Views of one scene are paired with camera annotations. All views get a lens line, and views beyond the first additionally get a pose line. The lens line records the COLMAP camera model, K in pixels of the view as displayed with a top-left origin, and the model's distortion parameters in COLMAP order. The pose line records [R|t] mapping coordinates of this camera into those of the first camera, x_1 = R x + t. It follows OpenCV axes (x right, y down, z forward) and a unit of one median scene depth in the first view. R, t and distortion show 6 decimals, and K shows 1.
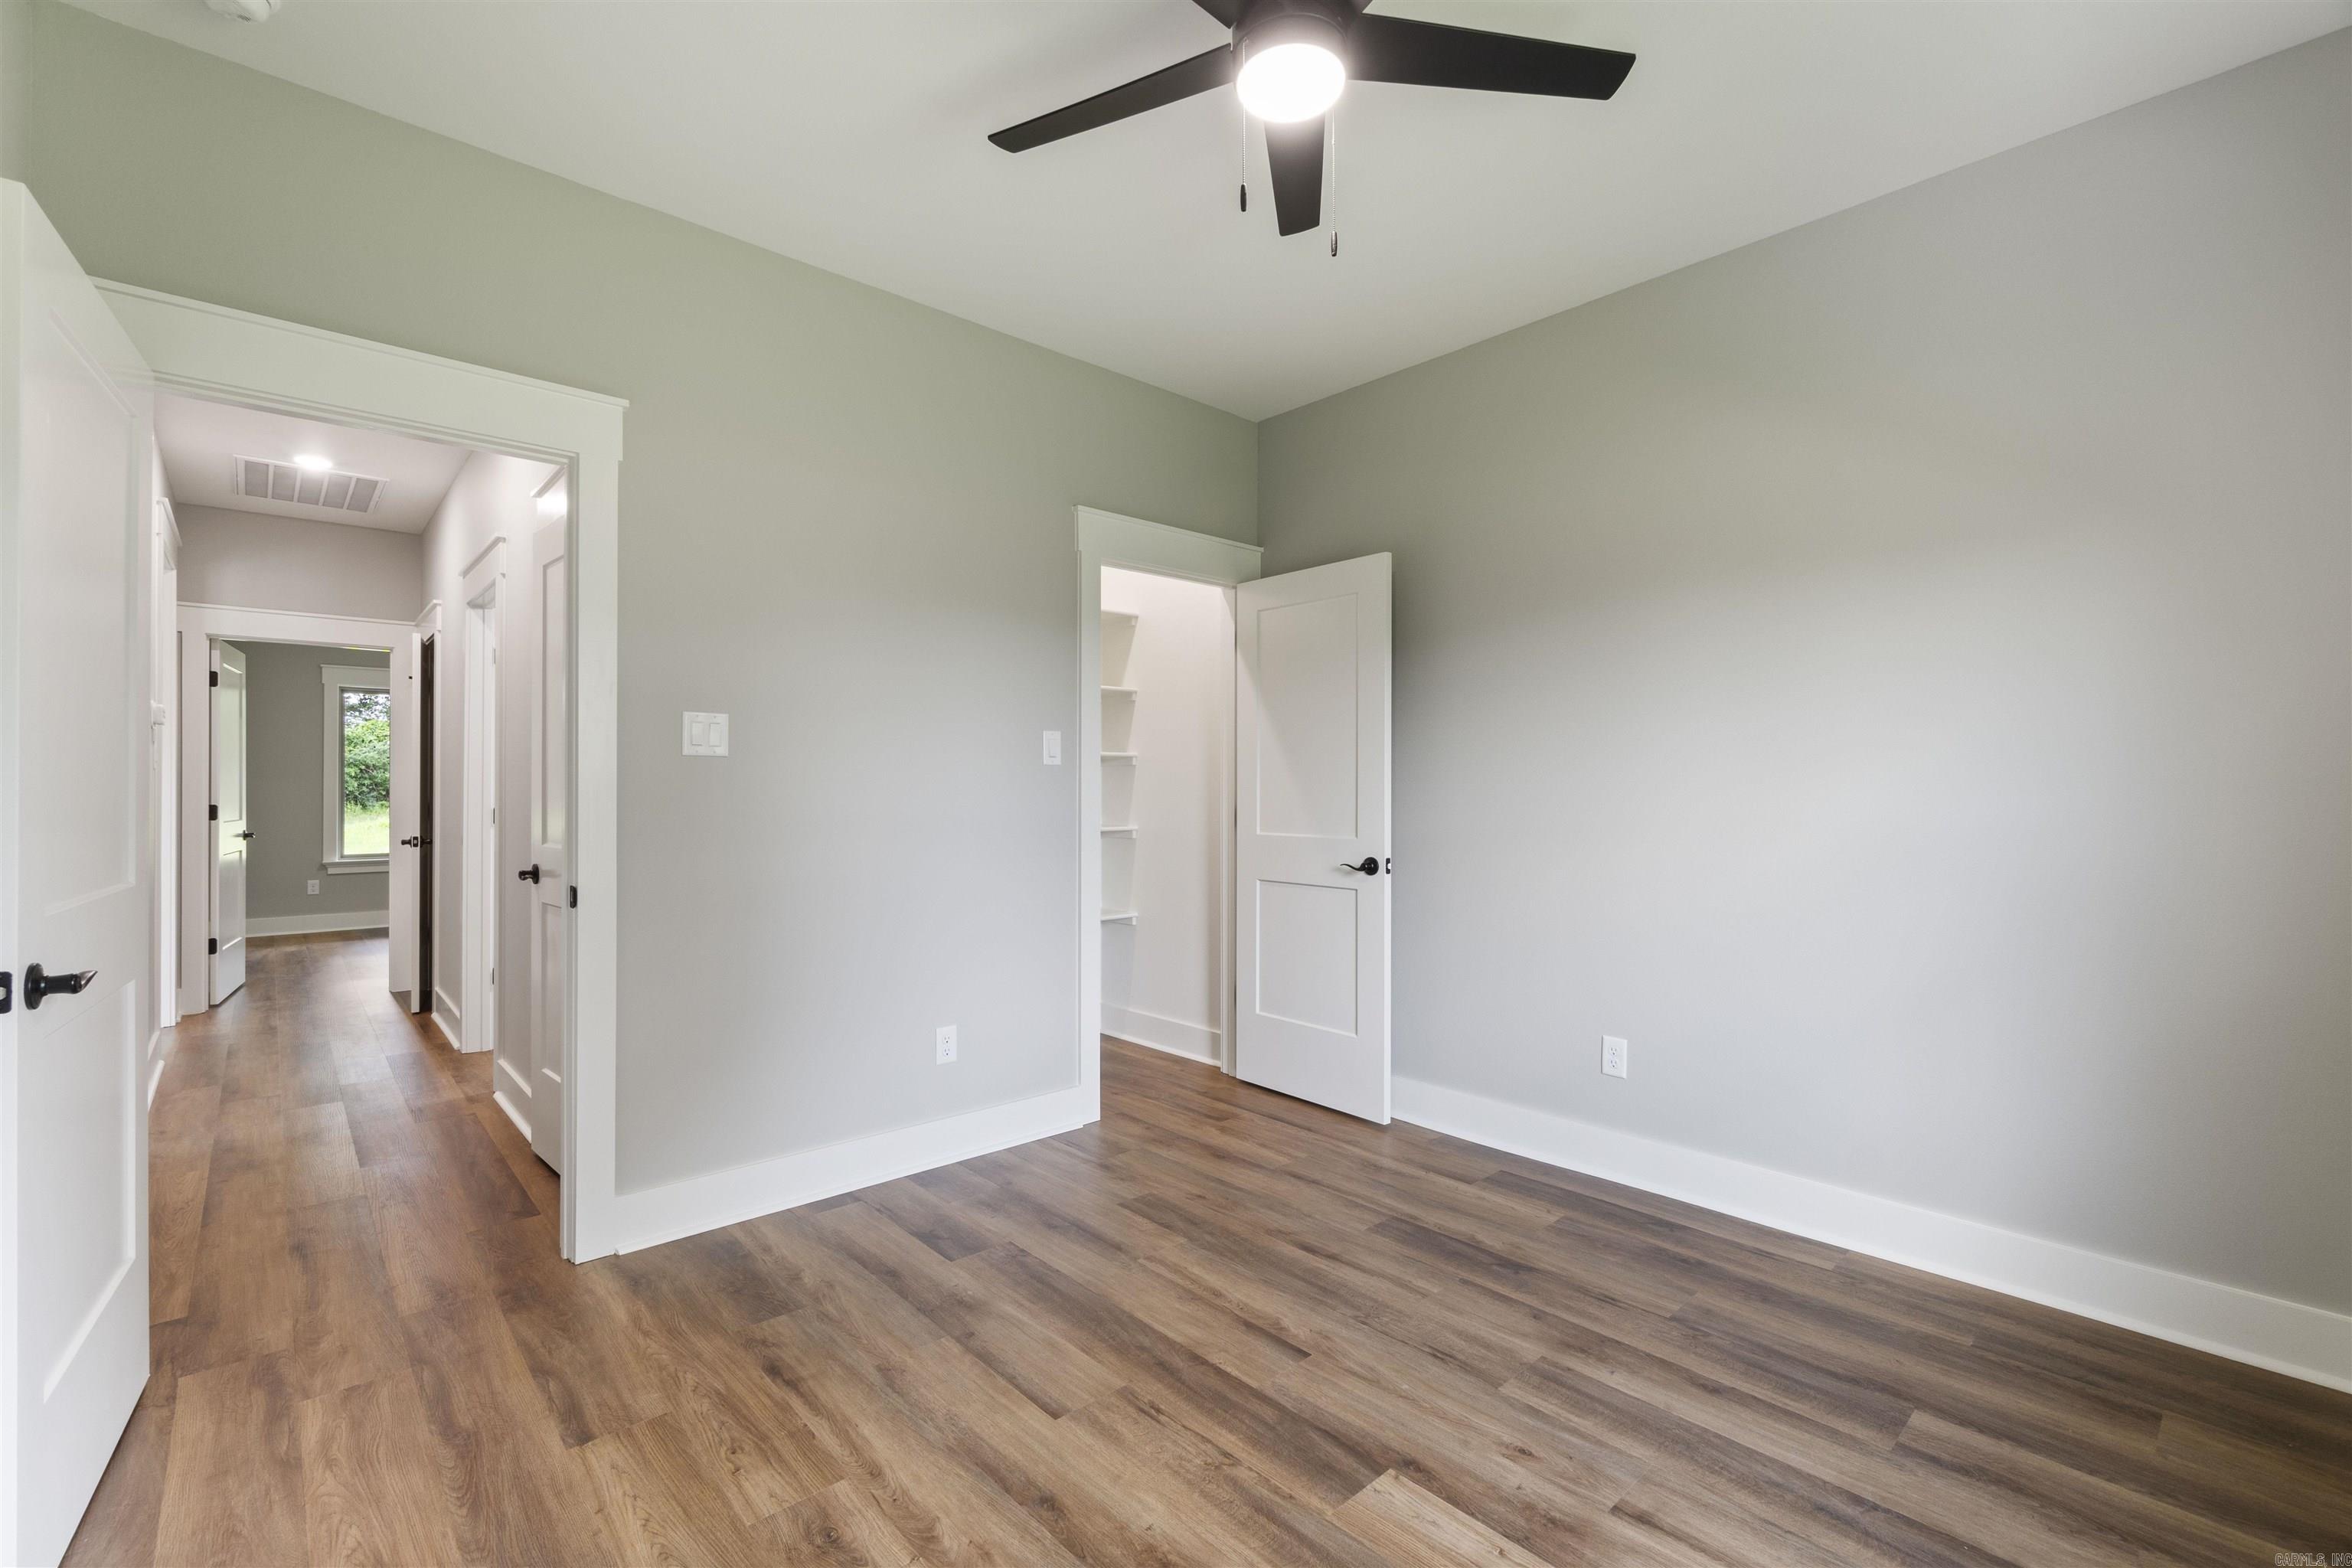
lens RADIAL K [[1019.2, 0, 1174.9], [0, 1019.2, 787.3], [0, 0, 1]] dist [-0.008124, 0.002351]
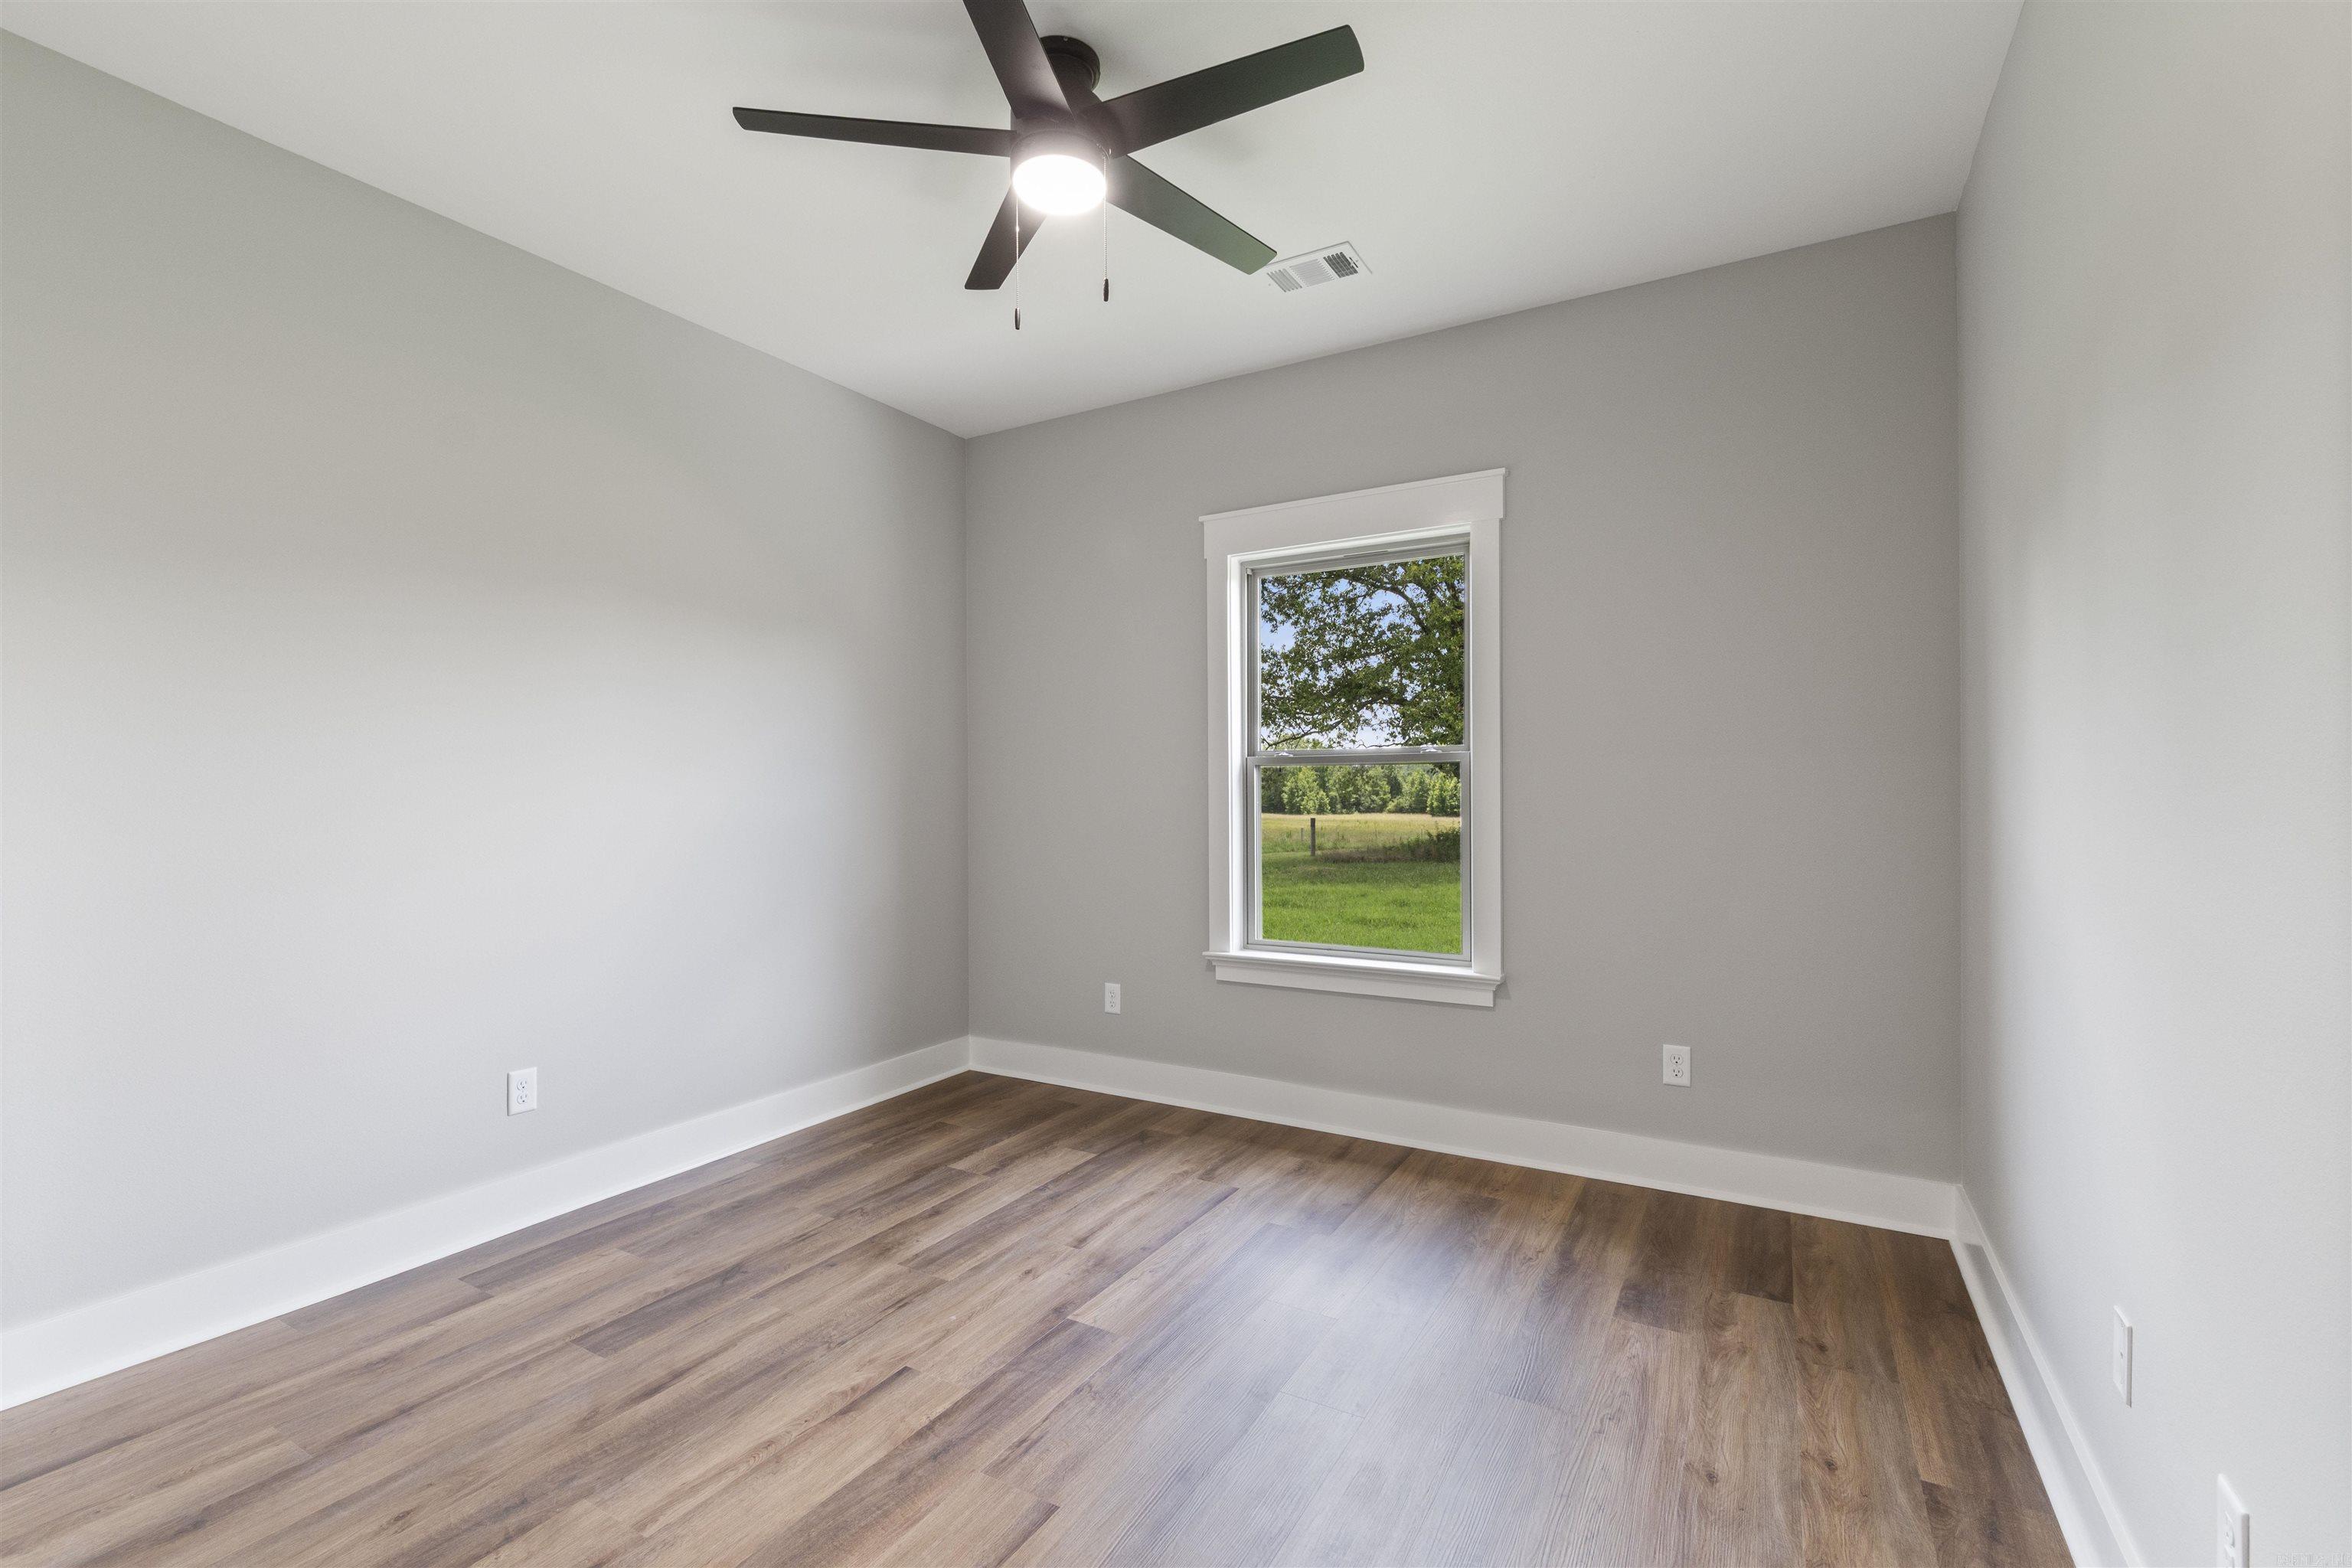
lens RADIAL K [[1019.2, 0, 1176.5], [0, 1019.2, 782.0], [0, 0, 1]] dist [-0.008124, 0.002351]
pose [[-0.297330, 0.007308, 0.954747, -0.840165], [0.006265, 0.999964, -0.005703, -0.001584], [-0.954754, 0.004286, -0.297365, 0.981976]]
